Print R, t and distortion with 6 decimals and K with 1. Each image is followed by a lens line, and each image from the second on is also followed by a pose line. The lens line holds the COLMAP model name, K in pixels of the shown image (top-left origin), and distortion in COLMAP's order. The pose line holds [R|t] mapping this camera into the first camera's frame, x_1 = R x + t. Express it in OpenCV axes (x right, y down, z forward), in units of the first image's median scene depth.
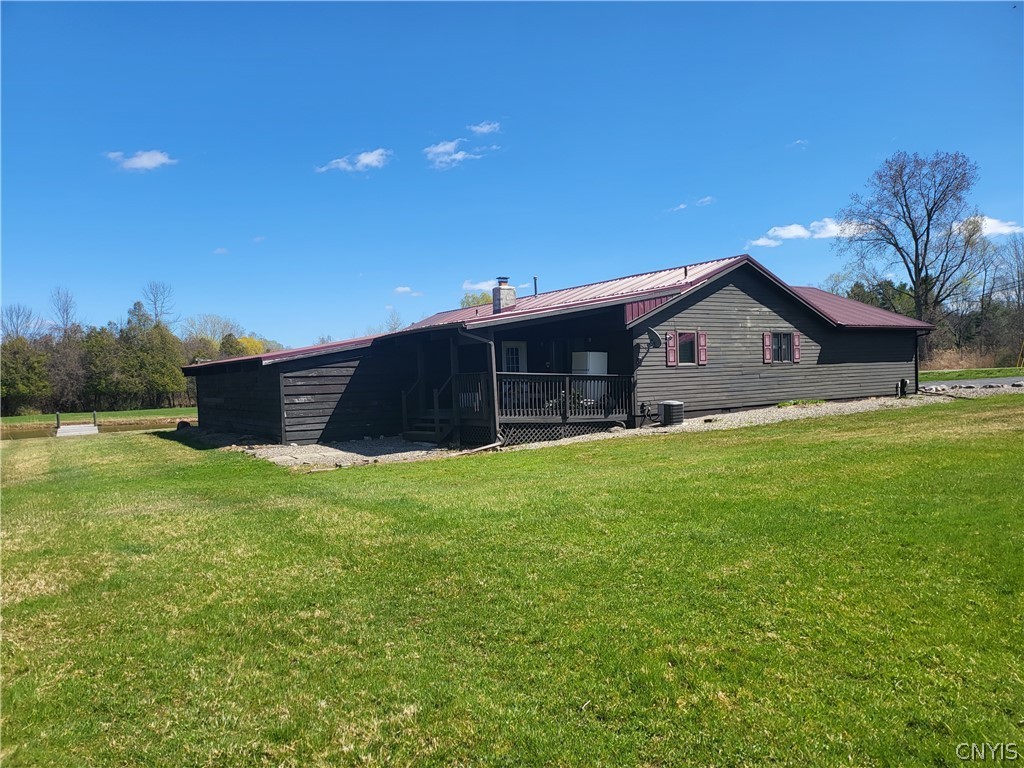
lens RADIAL K [[702.6, 0, 510.6], [0, 702.6, 404.9], [0, 0, 1]] dist [0.002417, -0.003233]
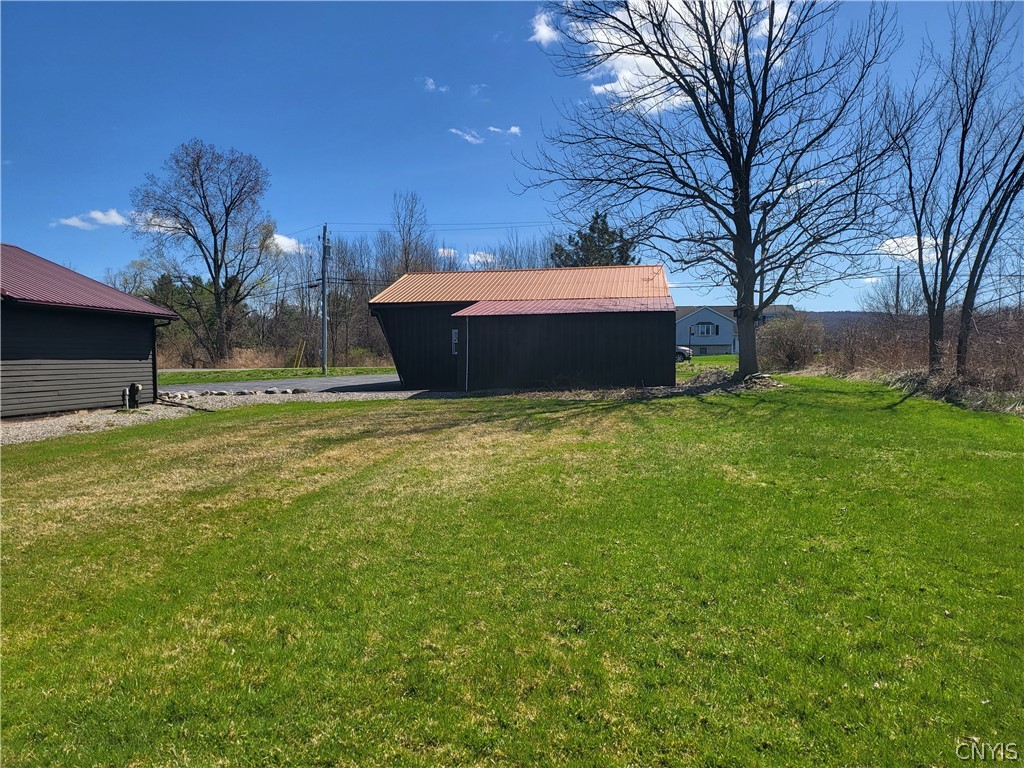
lens RADIAL K [[702.6, 0, 511.9], [0, 702.6, 385.4], [0, 0, 1]] dist [0.002417, -0.003233]
pose [[0.622920, 0.000237, 0.782285, 0.073291], [0.016872, 0.999763, -0.013738, -0.005676], [-0.782103, 0.021756, 0.622769, 0.076771]]
